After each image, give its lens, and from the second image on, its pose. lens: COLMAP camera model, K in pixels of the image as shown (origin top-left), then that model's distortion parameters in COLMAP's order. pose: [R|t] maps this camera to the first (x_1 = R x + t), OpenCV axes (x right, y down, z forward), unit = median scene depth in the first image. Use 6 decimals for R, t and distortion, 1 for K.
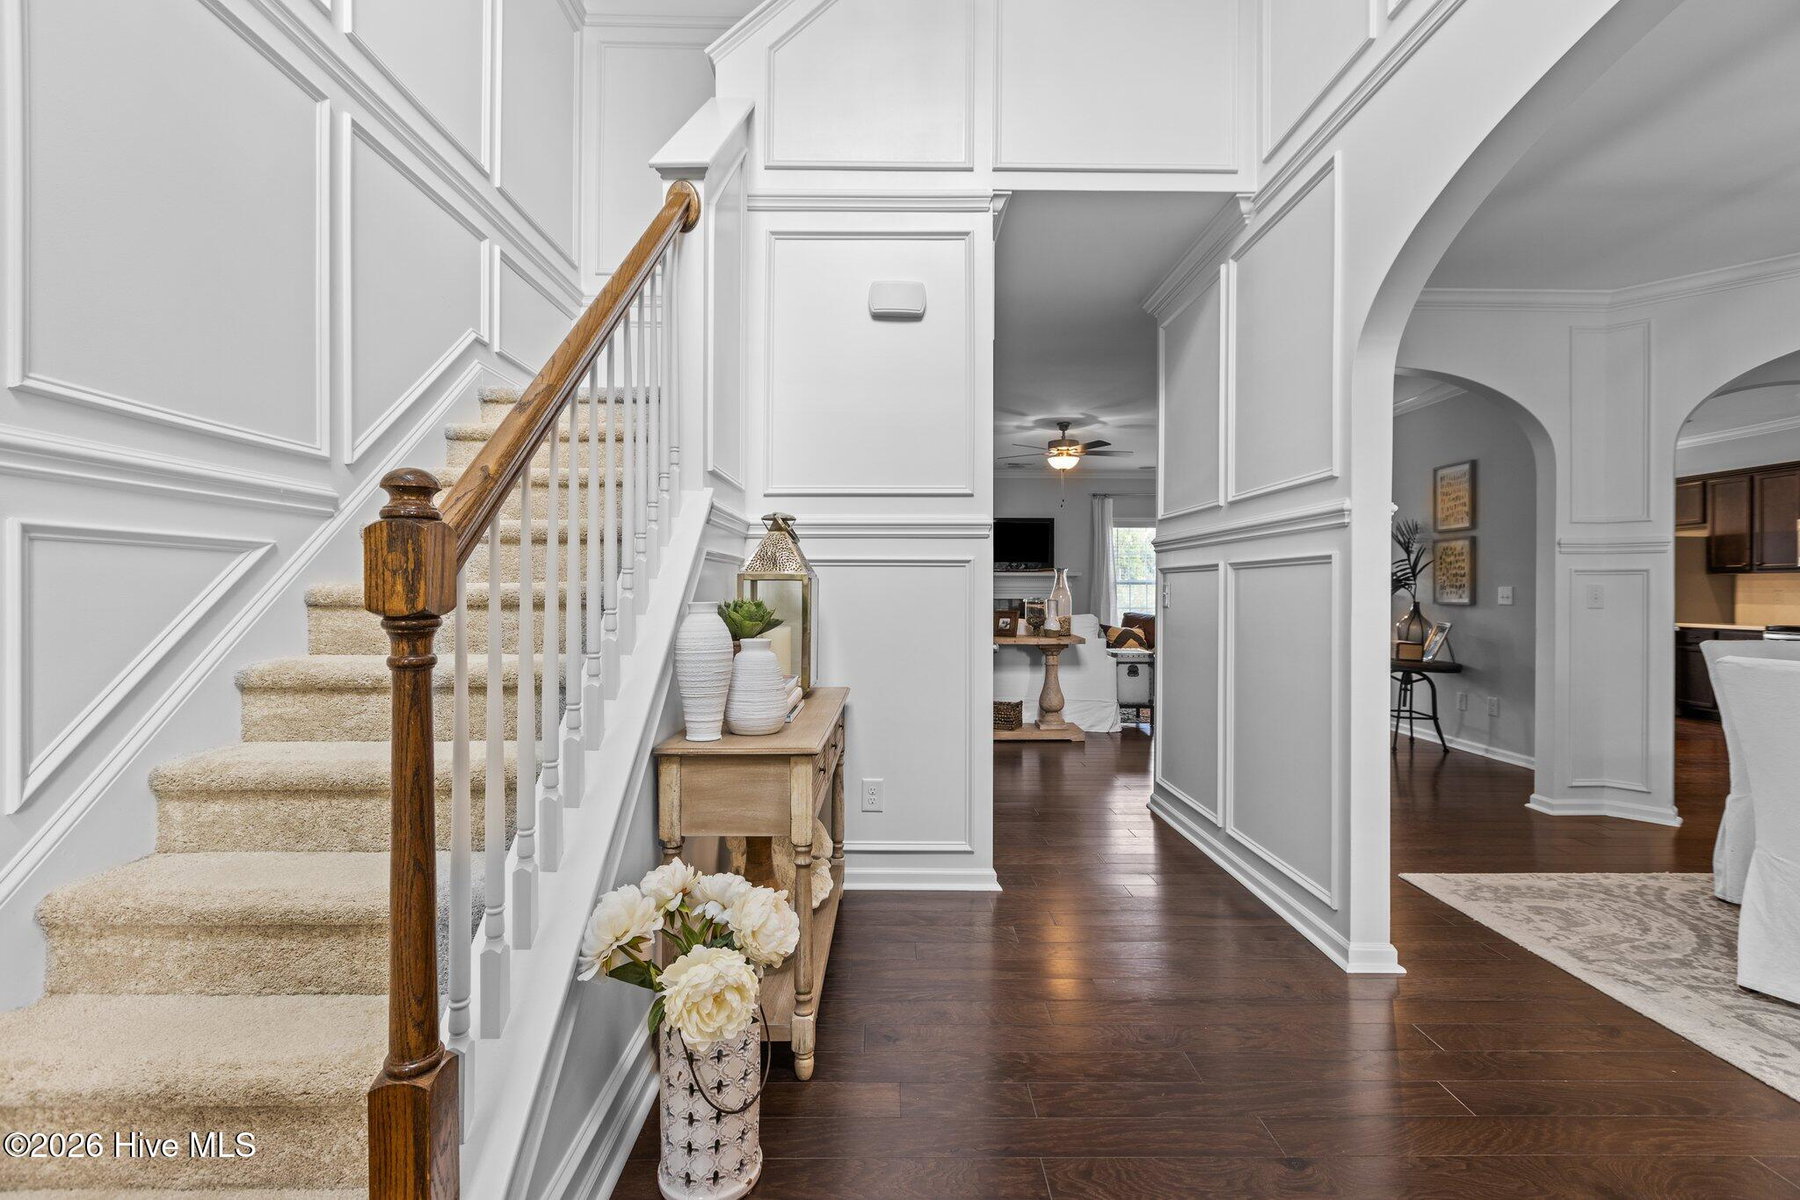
lens RADIAL K [[807.1, 0, 907.5], [0, 807.1, 594.4], [0, 0, 1]] dist [0.004158, -0.001764]
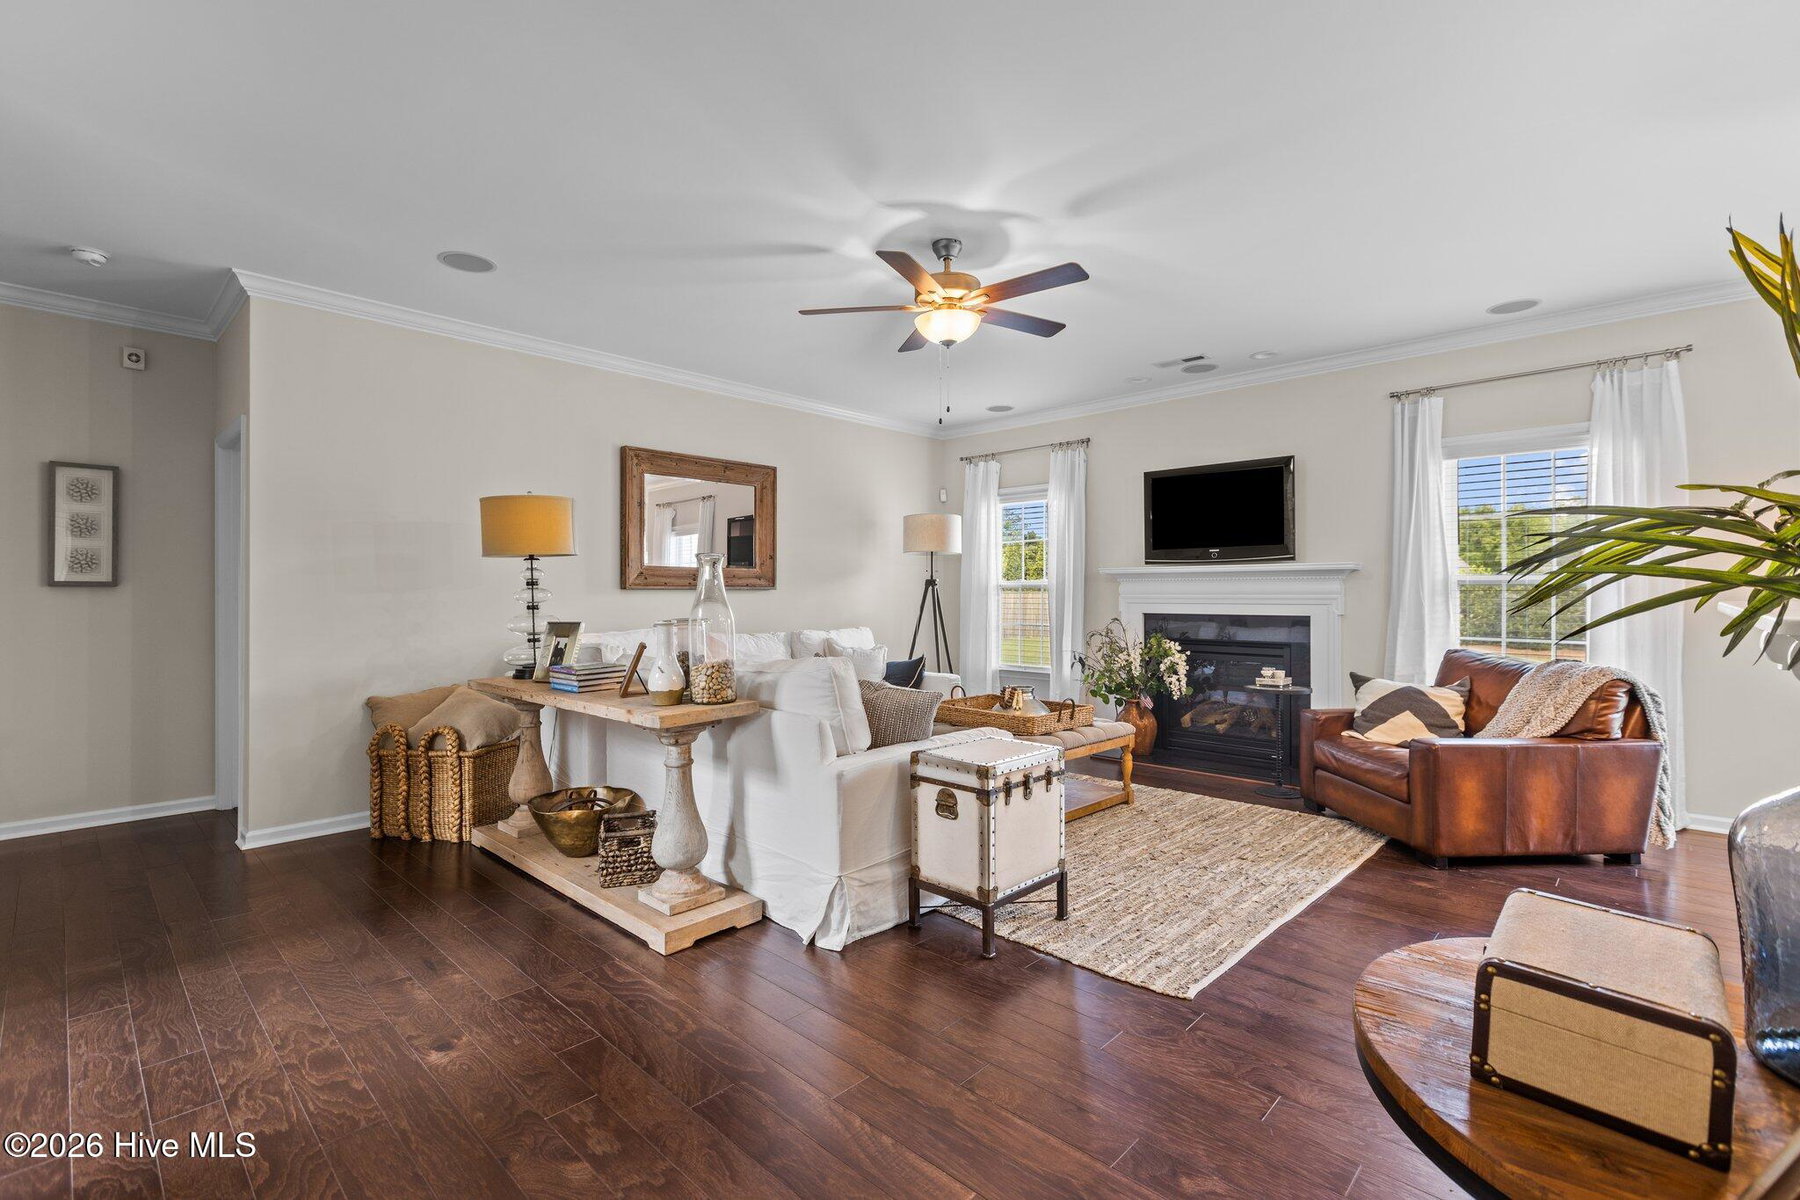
lens RADIAL K [[807.1, 0, 901.6], [0, 807.1, 596.7], [0, 0, 1]] dist [0.004158, -0.001764]
pose [[0.708693, -0.001940, -0.705514, 0.371176], [-0.001442, 0.999990, -0.004199, -0.004330], [0.705515, 0.003994, 0.708683, 0.479215]]
